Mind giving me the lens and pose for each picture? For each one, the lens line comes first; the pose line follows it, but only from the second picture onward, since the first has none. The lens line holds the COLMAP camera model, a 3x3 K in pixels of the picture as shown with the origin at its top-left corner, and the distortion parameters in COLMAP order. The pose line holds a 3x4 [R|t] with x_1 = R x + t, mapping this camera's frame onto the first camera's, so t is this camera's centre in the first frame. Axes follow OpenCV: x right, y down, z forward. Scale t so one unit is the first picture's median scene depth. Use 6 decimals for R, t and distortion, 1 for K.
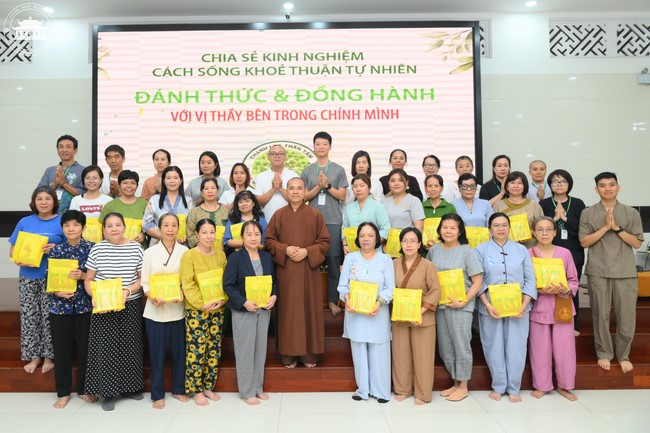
lens RADIAL K [[467.3, 0, 325.4], [0, 467.3, 209.9], [0, 0, 1]] dist [-0.007114, 0.005101]
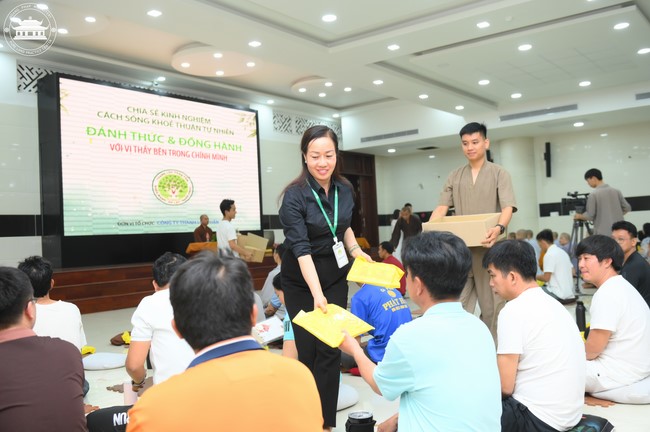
lens RADIAL K [[589.8, 0, 325.4], [0, 589.8, 212.3], [0, 0, 1]] dist [-0.062004, 0.000000]
pose [[0.609852, 0.012468, 0.792417, -1.325223], [0.005751, 0.999780, -0.020156, 0.037616], [-0.792494, 0.016849, 0.609647, -0.593045]]
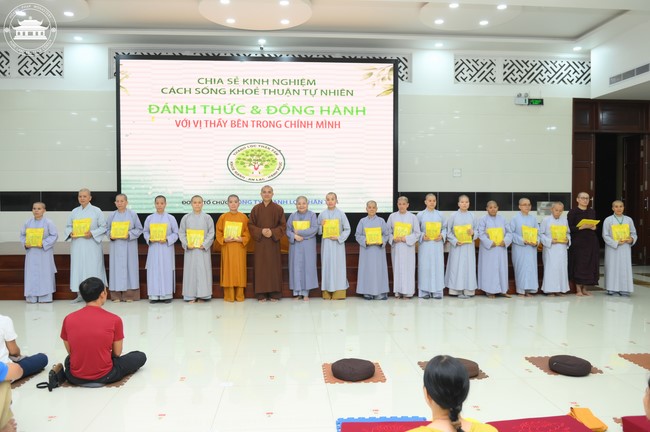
lens RADIAL K [[537.9, 0, 353.2], [0, 537.9, 219.8], [0, 0, 1]] dist [-0.010959, 0.010758]
pose [[0.996612, 0.006653, 0.081977, 0.064740], [-0.010210, 0.999021, 0.043041, 0.010887], [-0.081610, -0.043732, 0.995704, -0.631534]]
